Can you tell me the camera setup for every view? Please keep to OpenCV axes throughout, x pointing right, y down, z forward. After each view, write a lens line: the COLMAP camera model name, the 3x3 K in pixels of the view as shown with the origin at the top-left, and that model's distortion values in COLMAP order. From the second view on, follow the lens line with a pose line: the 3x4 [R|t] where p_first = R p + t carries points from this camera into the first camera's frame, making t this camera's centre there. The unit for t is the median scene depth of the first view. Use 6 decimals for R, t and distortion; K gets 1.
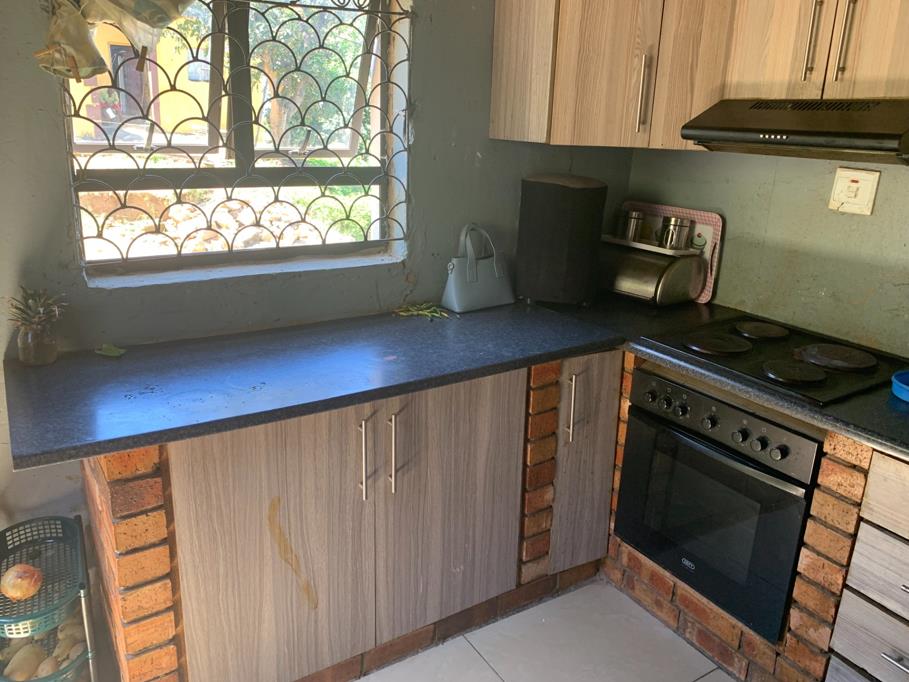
lens RADIAL K [[699.4, 0, 452.0], [0, 699.4, 339.5], [0, 0, 1]] dist [0.025733, -0.038117]
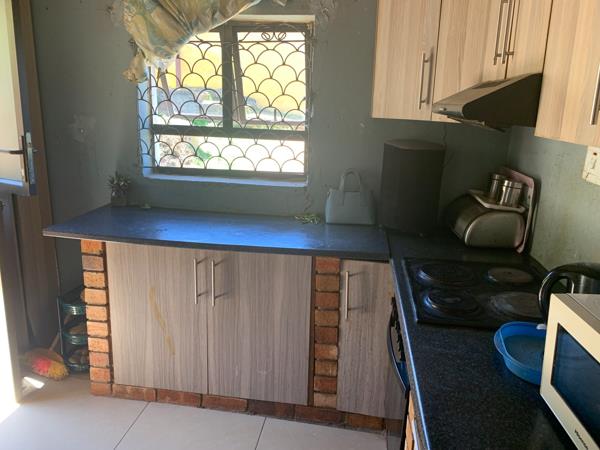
lens RADIAL K [[461.6, 0, 298.4], [0, 461.6, 225.9], [0, 0, 1]] dist [0.025733, -0.038117]
pose [[0.751162, 0.161993, -0.639932, 0.700540], [-0.208658, 0.977985, 0.002642, -0.024412], [0.626272, 0.131543, 0.768427, 0.183142]]
